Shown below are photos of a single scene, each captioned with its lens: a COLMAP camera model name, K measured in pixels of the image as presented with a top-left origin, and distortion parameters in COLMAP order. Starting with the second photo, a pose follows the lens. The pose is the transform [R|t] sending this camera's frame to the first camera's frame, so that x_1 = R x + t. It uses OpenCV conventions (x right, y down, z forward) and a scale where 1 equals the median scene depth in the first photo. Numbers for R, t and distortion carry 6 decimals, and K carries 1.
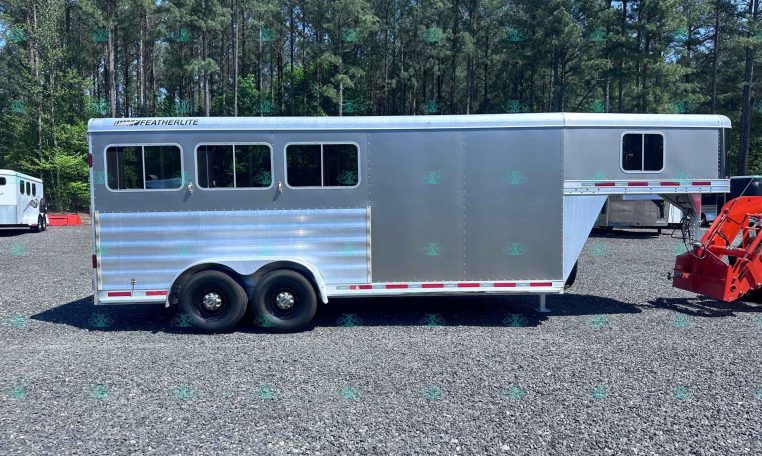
lens RADIAL K [[517.1, 0, 381.0], [0, 517.1, 228.0], [0, 0, 1]] dist [0.043208, -0.047026]
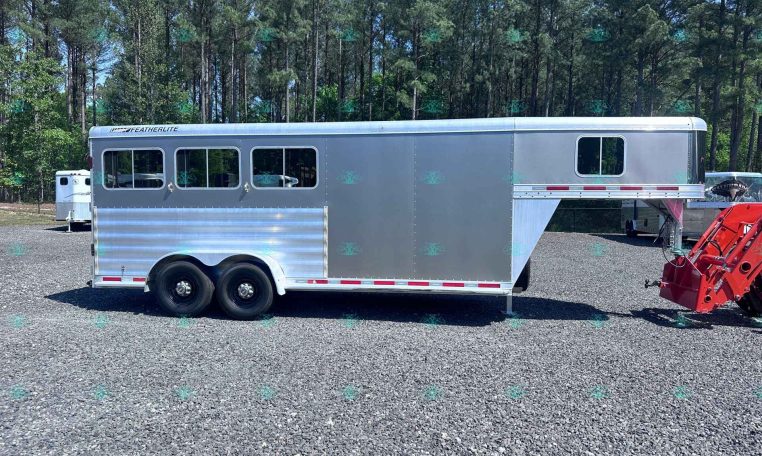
lens RADIAL K [[517.1, 0, 381.0], [0, 517.1, 228.0], [0, 0, 1]] dist [0.043208, -0.047026]
pose [[0.986474, 0.023053, -0.162288, 0.265978], [-0.024536, 0.999673, -0.007139, 0.008003], [0.162070, 0.011024, 0.986718, -0.037763]]
